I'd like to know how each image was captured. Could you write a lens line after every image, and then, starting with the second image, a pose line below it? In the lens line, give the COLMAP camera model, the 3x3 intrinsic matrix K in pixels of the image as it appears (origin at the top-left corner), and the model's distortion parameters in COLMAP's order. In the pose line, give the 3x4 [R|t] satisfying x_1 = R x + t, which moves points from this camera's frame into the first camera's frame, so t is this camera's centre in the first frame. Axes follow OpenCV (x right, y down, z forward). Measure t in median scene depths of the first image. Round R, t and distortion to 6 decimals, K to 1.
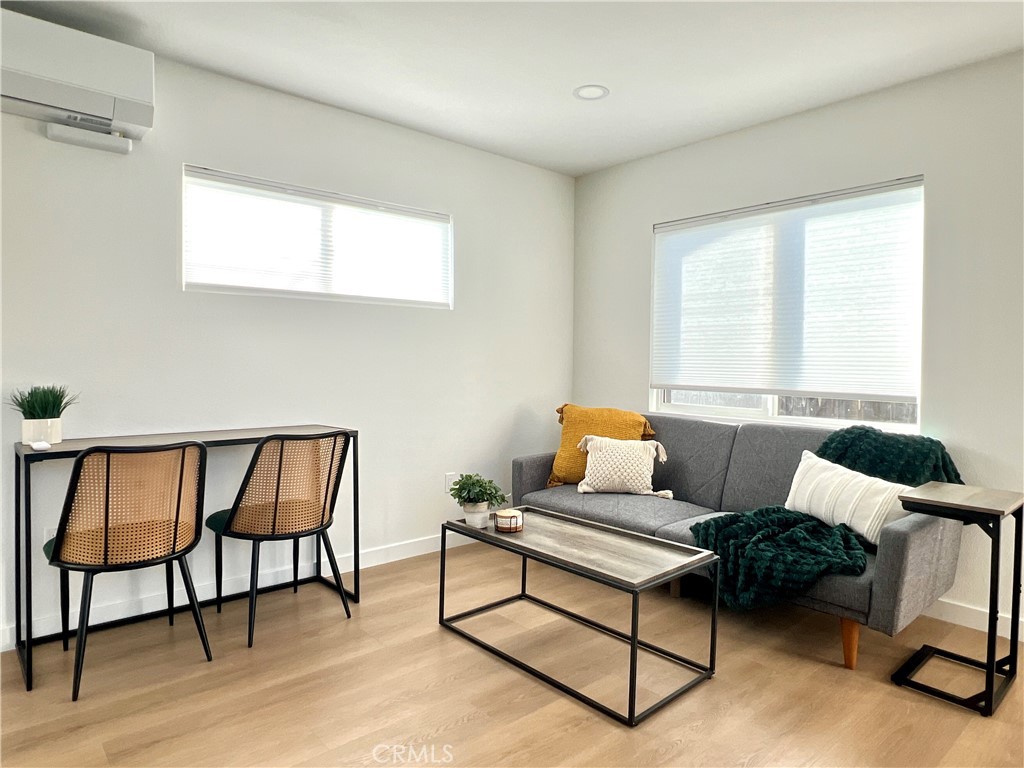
lens RADIAL K [[624.6, 0, 508.4], [0, 624.6, 378.4], [0, 0, 1]] dist [0.001102, -0.003641]
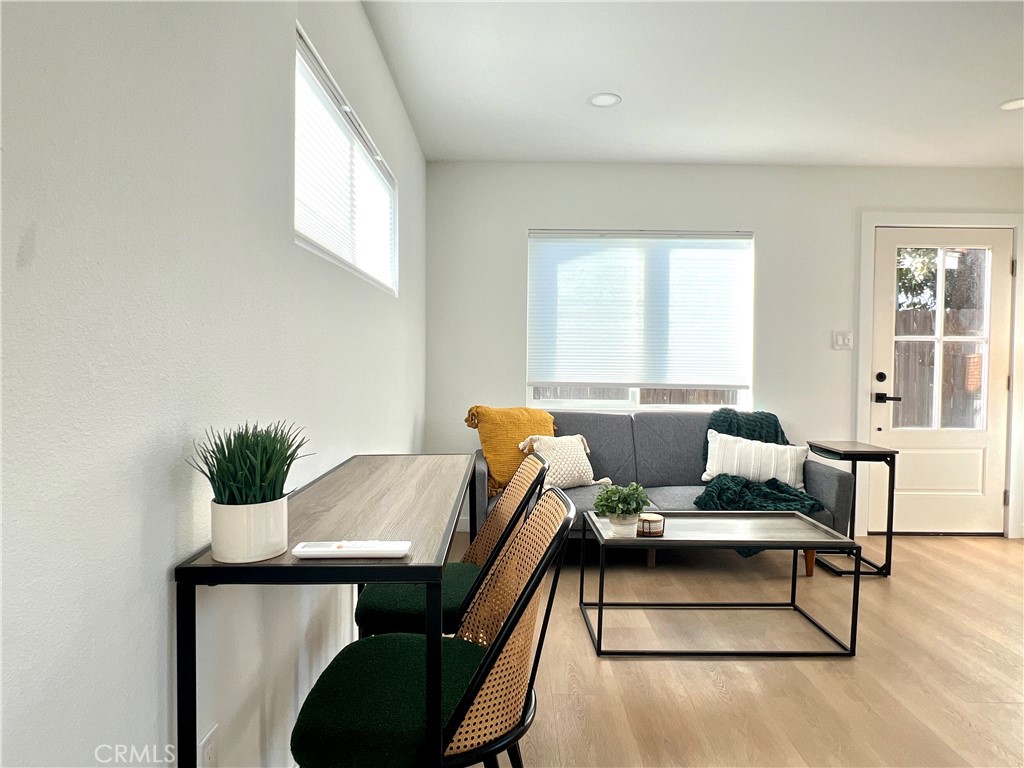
lens RADIAL K [[624.6, 0, 509.4], [0, 624.6, 378.6], [0, 0, 1]] dist [0.001102, -0.003641]
pose [[0.661891, -0.026453, 0.749133, -0.675656], [0.019250, 0.999647, 0.018291, -0.019770], [-0.749353, 0.002314, 0.662167, 0.392020]]
